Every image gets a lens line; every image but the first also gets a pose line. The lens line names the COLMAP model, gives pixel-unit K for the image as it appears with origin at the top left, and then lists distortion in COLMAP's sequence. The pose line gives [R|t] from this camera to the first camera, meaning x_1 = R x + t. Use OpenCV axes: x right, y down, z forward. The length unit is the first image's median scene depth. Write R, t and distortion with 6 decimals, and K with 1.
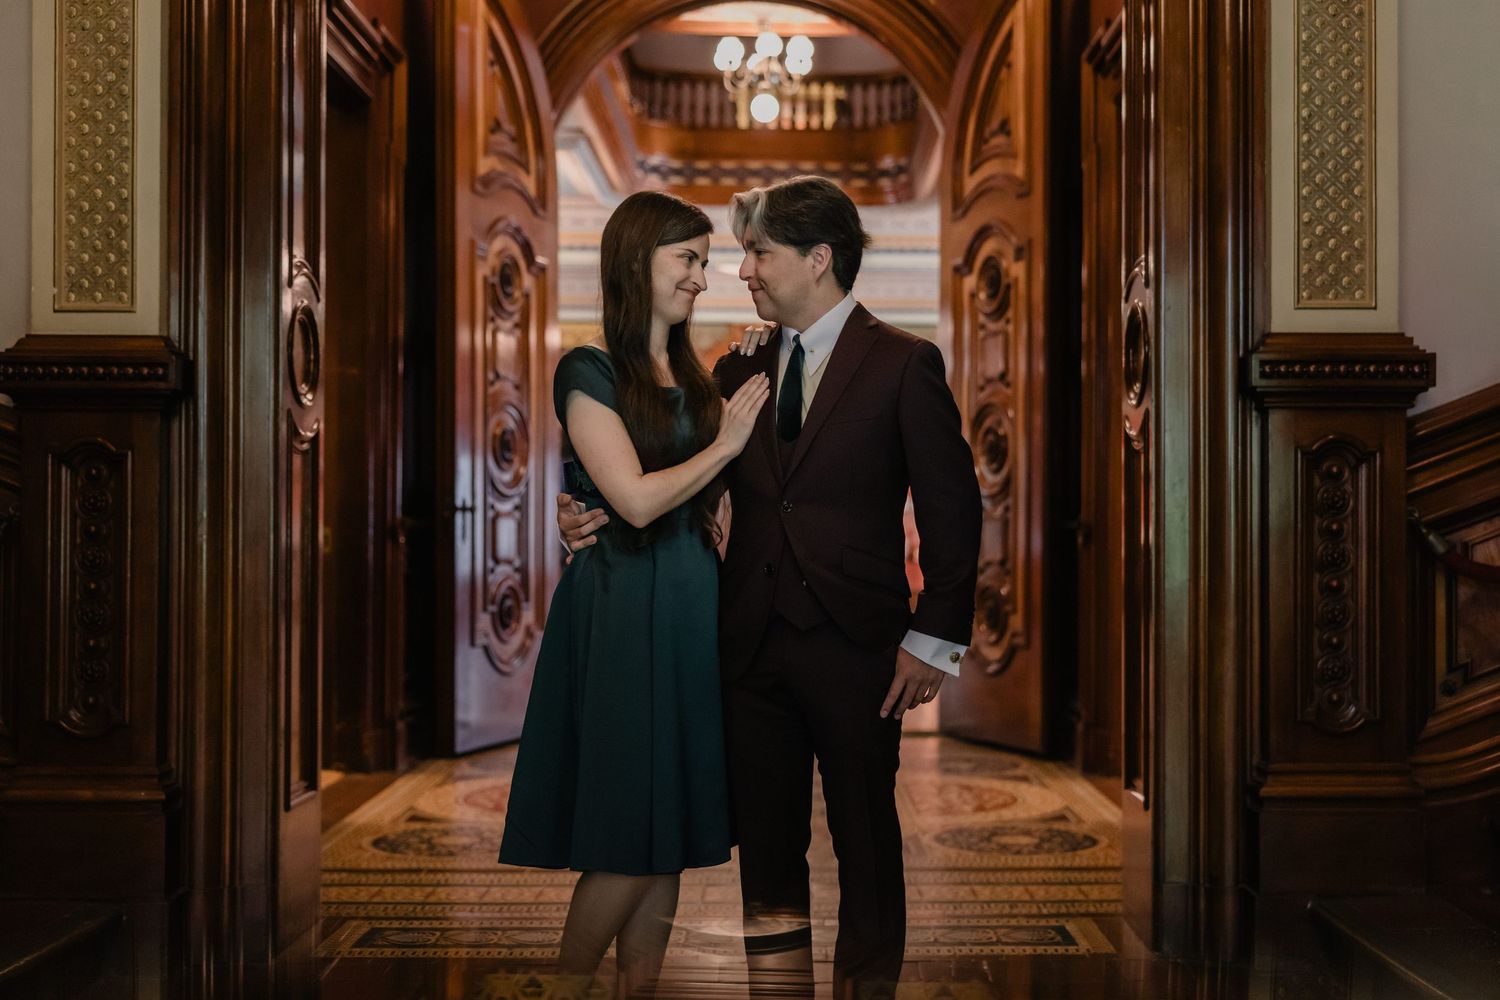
lens RADIAL K [[1776.0, 0, 795.9], [0, 1776.0, 532.2], [0, 0, 1]] dist [-0.014060, -0.009884]
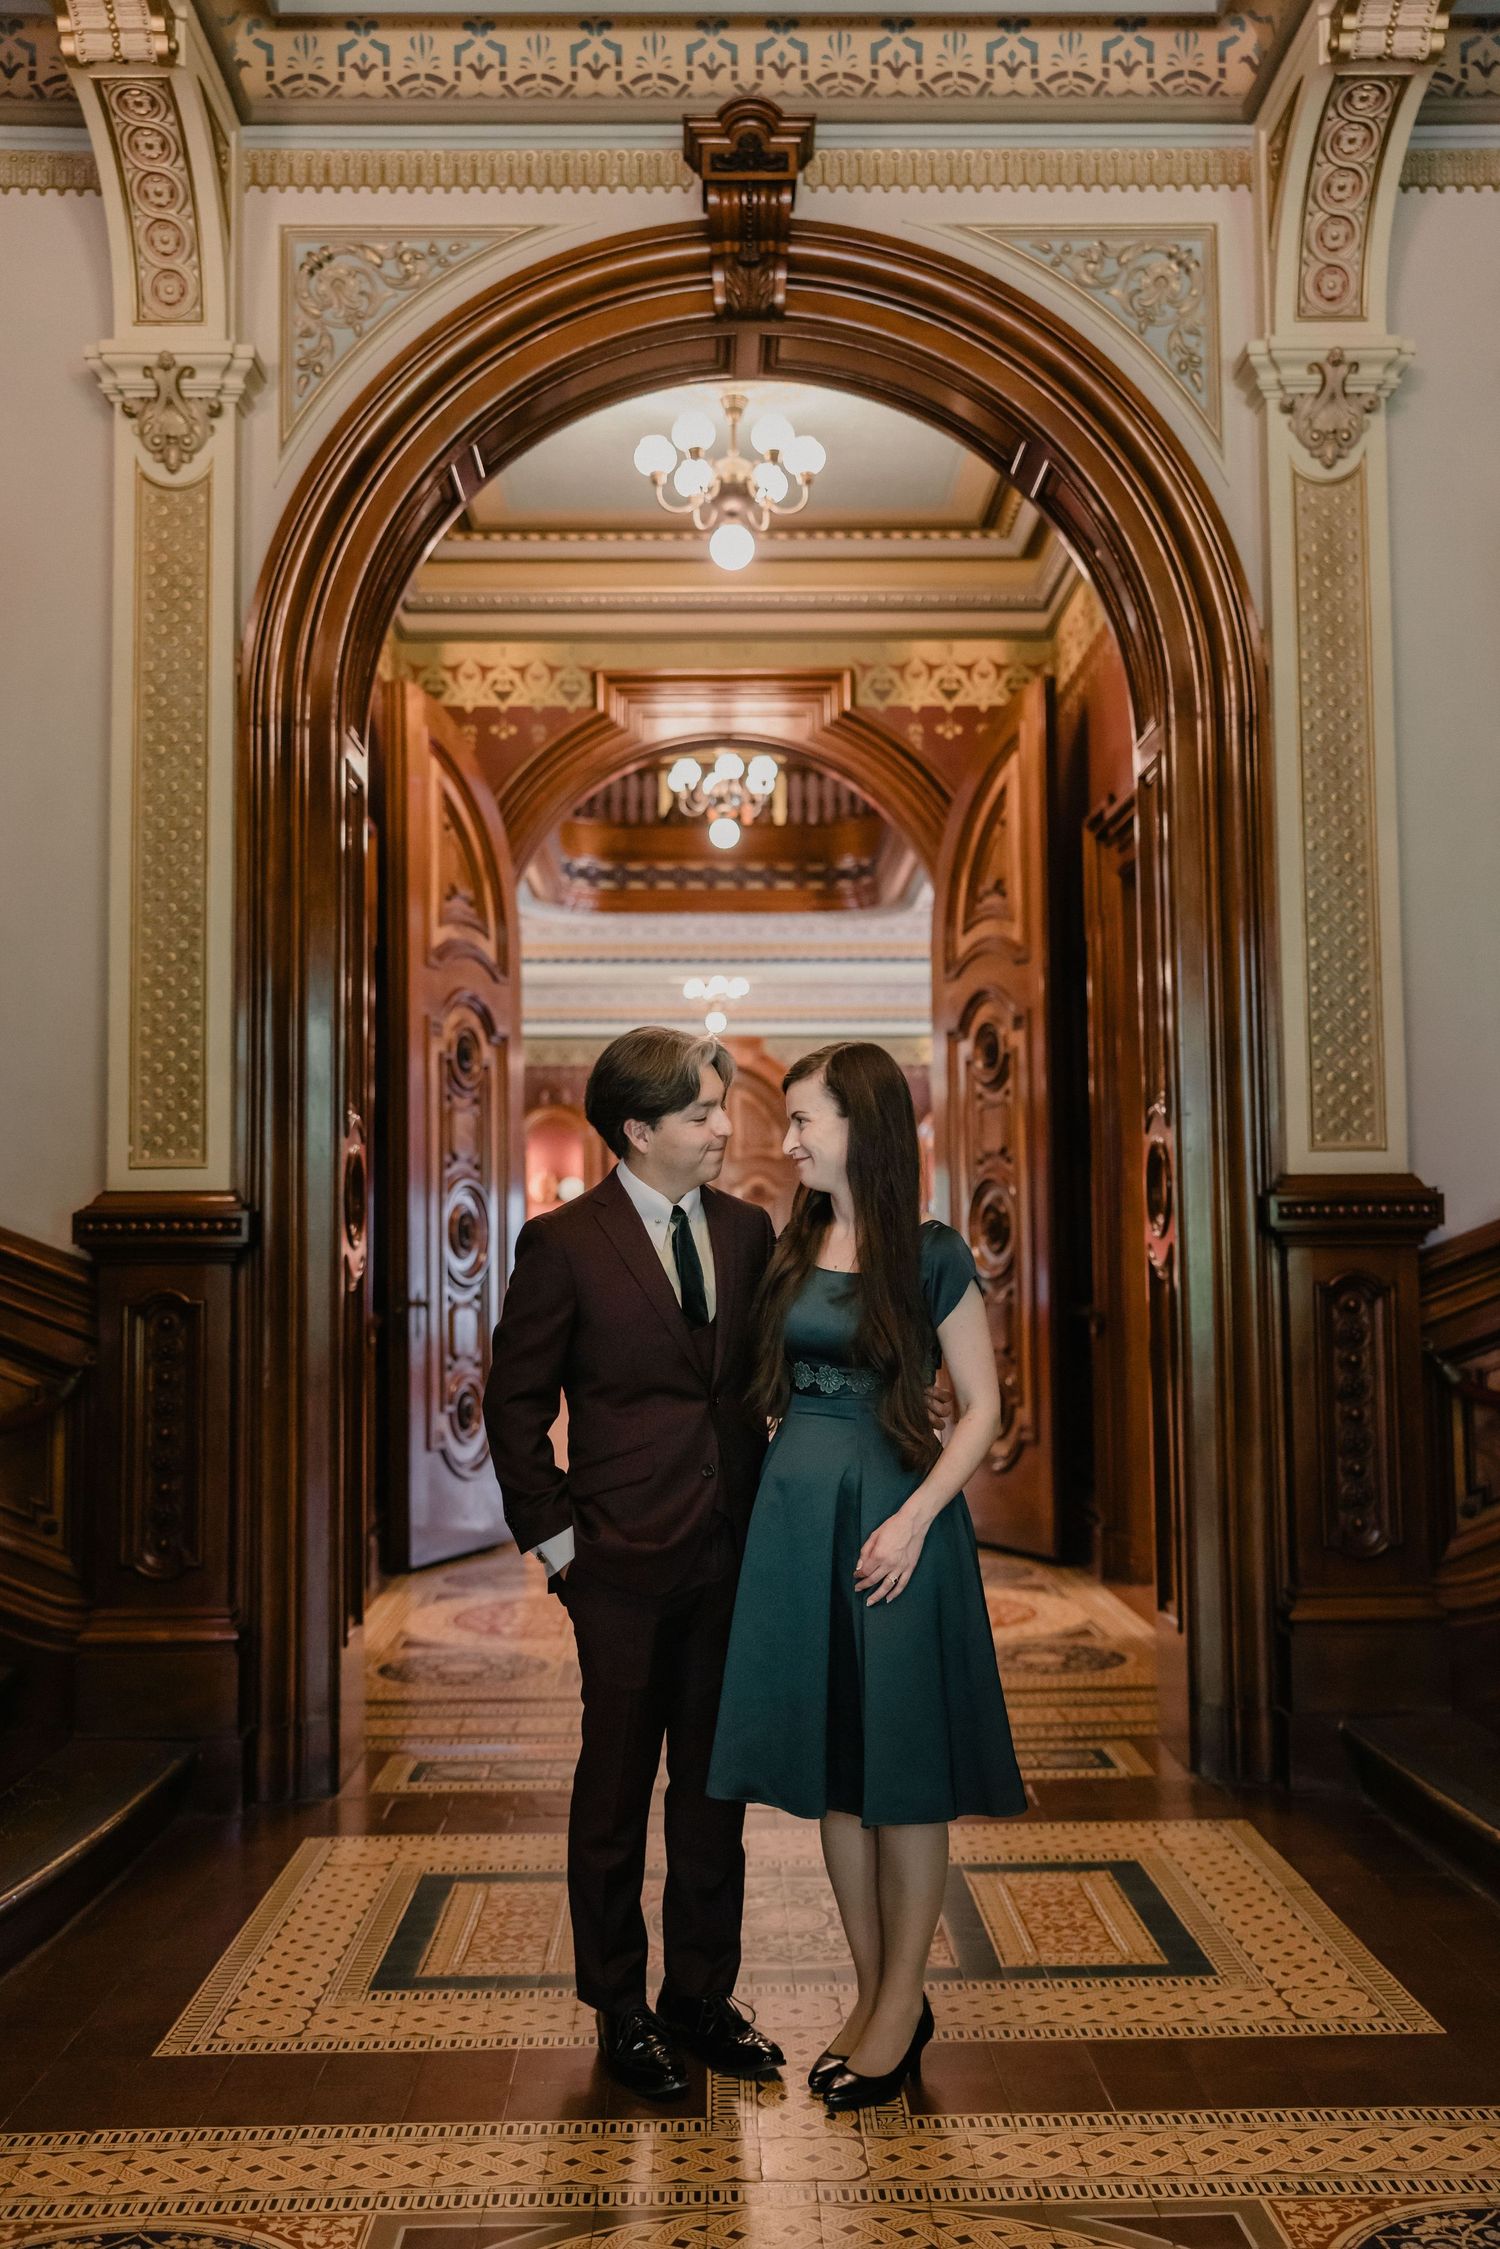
lens RADIAL K [[2168.5, 0, 743.0], [0, 2168.5, 1110.9], [0, 0, 1]] dist [-0.002422, -0.023254]
pose [[0.999840, -0.012134, 0.013179, -0.071219], [0.012991, 0.997666, -0.067029, -0.066682], [-0.012335, 0.067190, 0.997664, -0.279725]]
